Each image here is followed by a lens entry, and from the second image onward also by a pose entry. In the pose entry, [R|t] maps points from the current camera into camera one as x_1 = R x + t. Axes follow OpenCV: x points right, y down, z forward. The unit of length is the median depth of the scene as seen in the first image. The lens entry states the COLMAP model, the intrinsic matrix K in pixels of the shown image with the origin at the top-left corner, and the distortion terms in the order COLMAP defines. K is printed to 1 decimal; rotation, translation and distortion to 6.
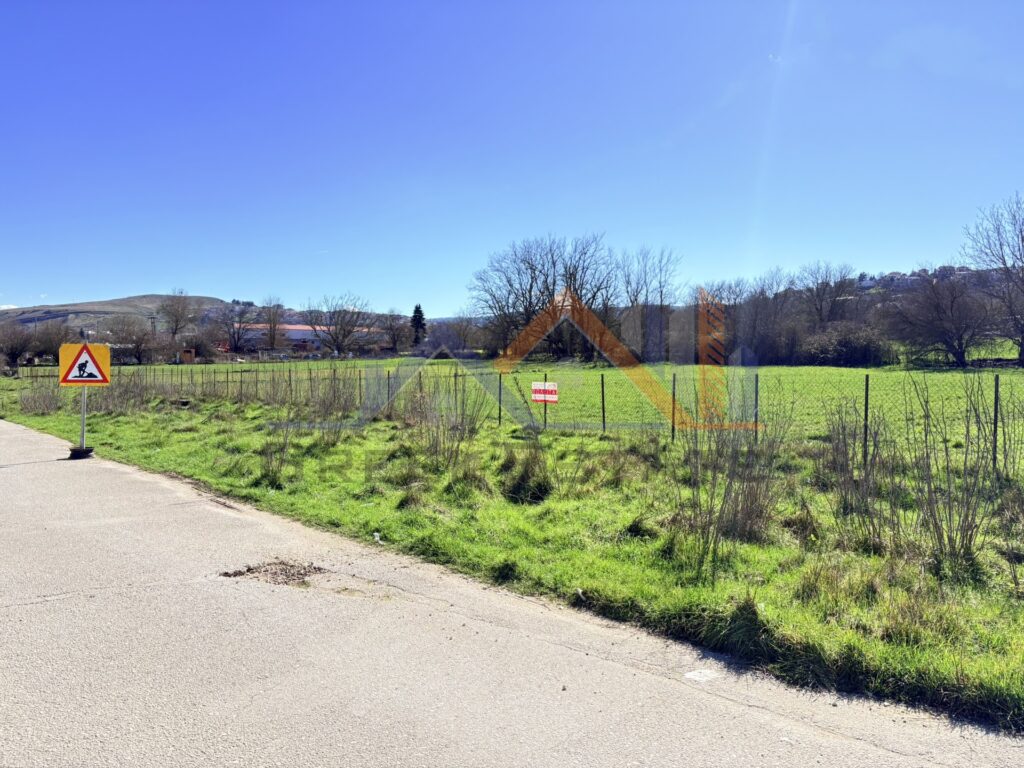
lens RADIAL K [[749.7, 0, 517.0], [0, 749.7, 384.4], [0, 0, 1]] dist [0.018472, -0.040843]
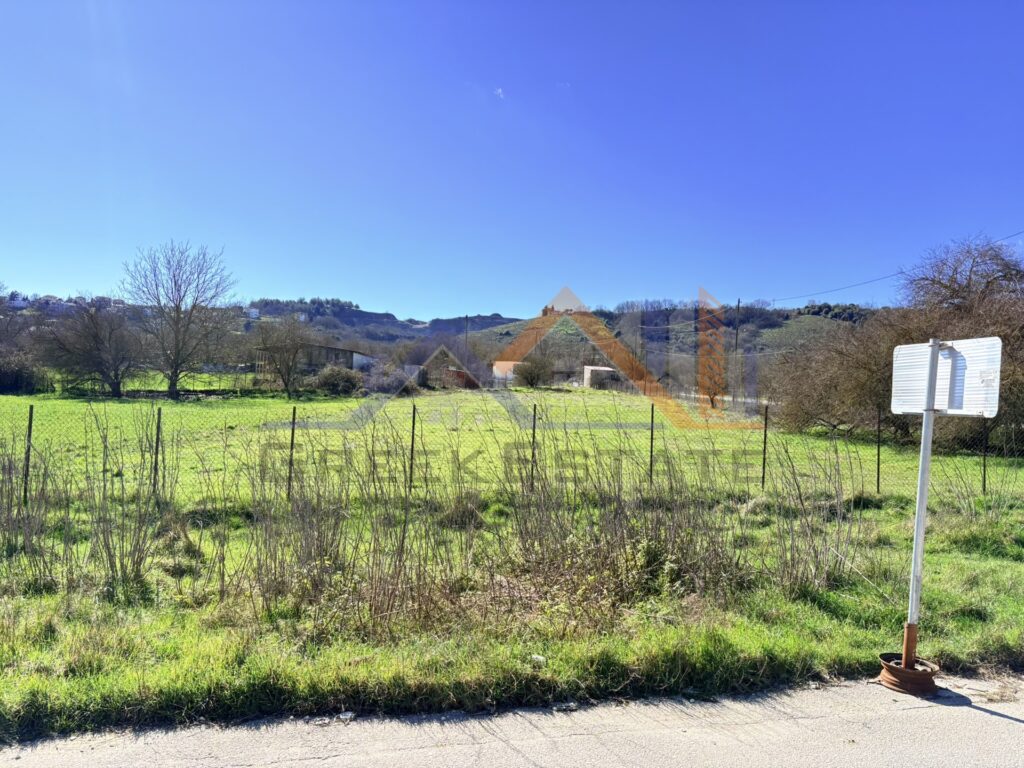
lens RADIAL K [[749.7, 0, 512.4], [0, 749.7, 379.4], [0, 0, 1]] dist [0.018472, -0.040843]
pose [[0.521573, 0.047532, 0.851882, -0.004814], [-0.009129, 0.998701, -0.050135, -0.000704], [-0.853158, 0.018372, 0.521329, -0.002370]]
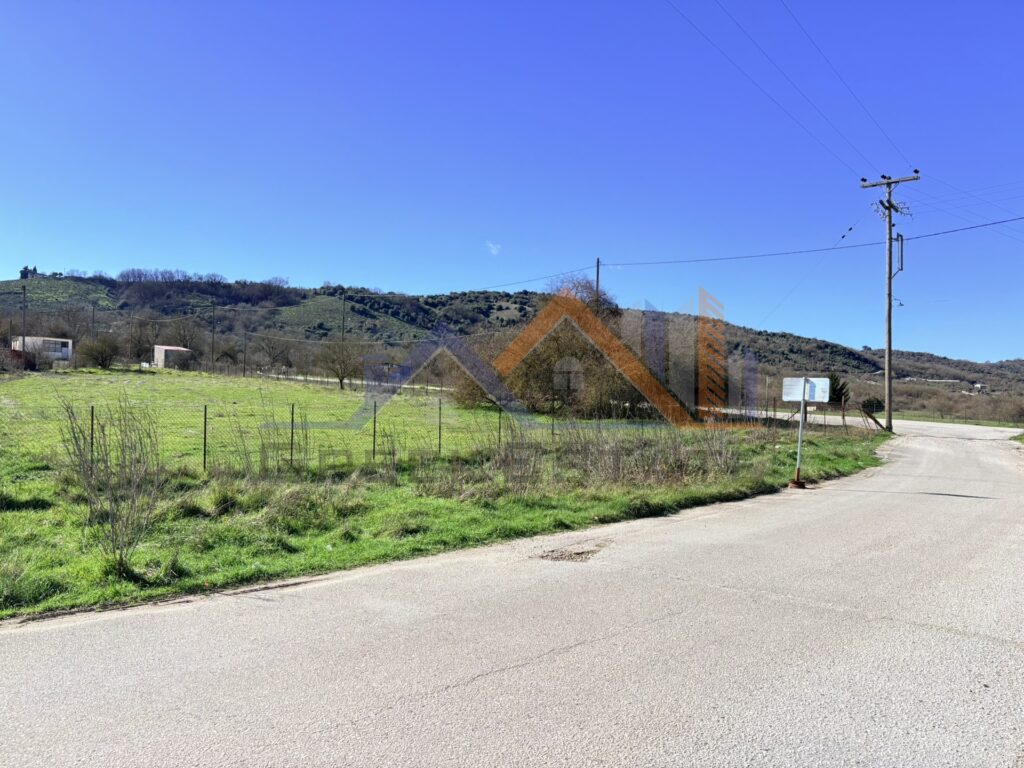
lens RADIAL K [[749.7, 0, 512.1], [0, 749.7, 391.2], [0, 0, 1]] dist [0.018472, -0.040843]
pose [[-0.076844, 0.003843, 0.997036, -0.141839], [0.012711, 0.999915, -0.002874, -0.004838], [-0.996962, 0.012453, -0.076886, 0.106182]]
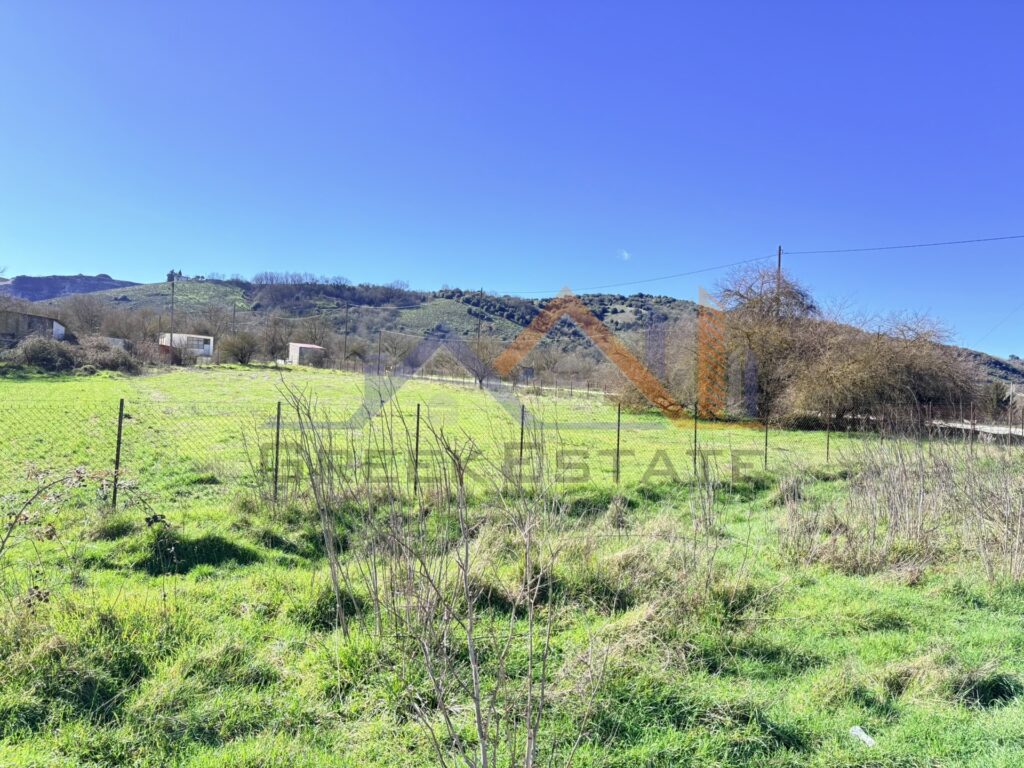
lens RADIAL K [[749.7, 0, 519.5], [0, 749.7, 388.2], [0, 0, 1]] dist [0.018472, -0.040843]
pose [[0.061711, 0.011849, 0.998024, -0.085962], [-0.008806, 0.999897, -0.011326, -0.004432], [-0.998055, -0.008090, 0.061809, 0.140846]]
